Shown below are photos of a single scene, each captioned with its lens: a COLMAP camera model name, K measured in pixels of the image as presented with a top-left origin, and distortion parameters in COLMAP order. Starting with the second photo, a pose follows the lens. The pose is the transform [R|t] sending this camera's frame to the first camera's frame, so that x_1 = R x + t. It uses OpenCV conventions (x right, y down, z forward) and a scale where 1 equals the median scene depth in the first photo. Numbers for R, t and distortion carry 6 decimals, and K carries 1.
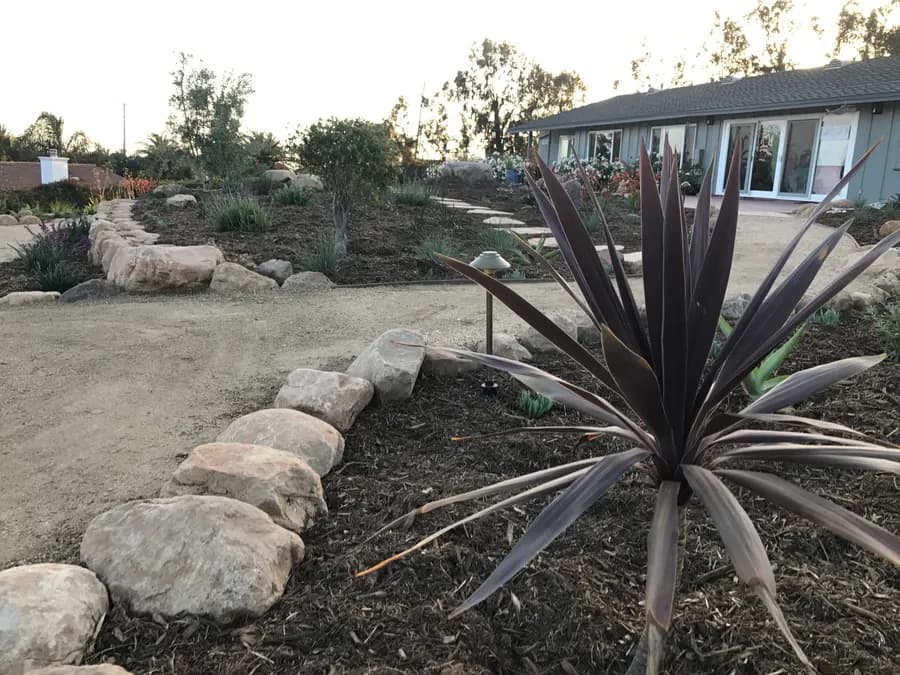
lens RADIAL K [[735.5, 0, 450.0], [0, 735.5, 337.5], [0, 0, 1]] dist [0.005600, 0.005096]
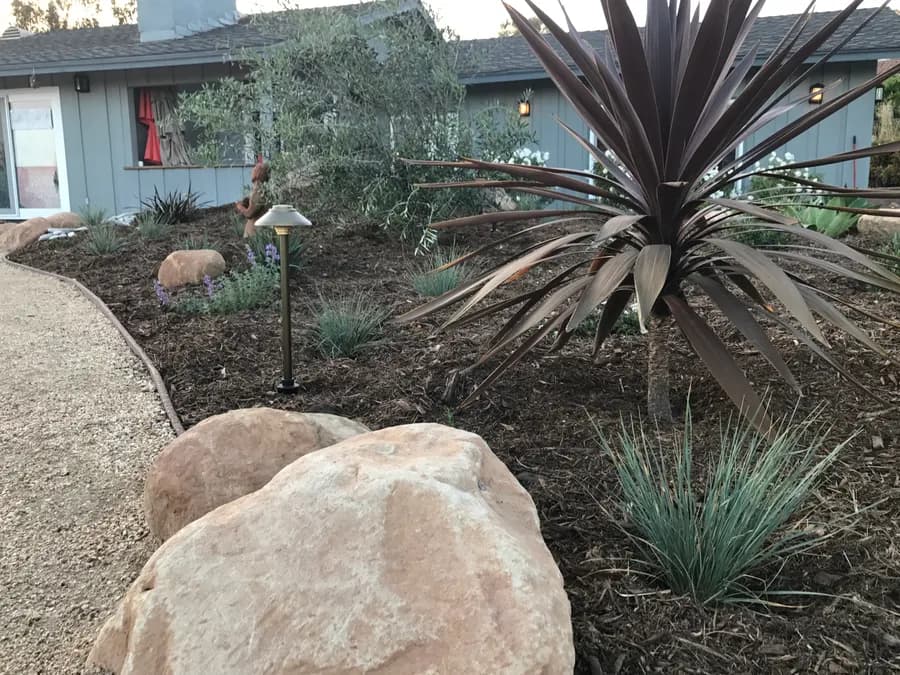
lens RADIAL K [[735.5, 0, 450.0], [0, 735.5, 337.5], [0, 0, 1]] dist [0.005600, 0.005096]
pose [[0.579412, -0.187597, 0.793152, 0.166589], [0.205011, 0.975407, 0.080939, -0.055358], [-0.788830, 0.115708, 0.603622, 0.305705]]
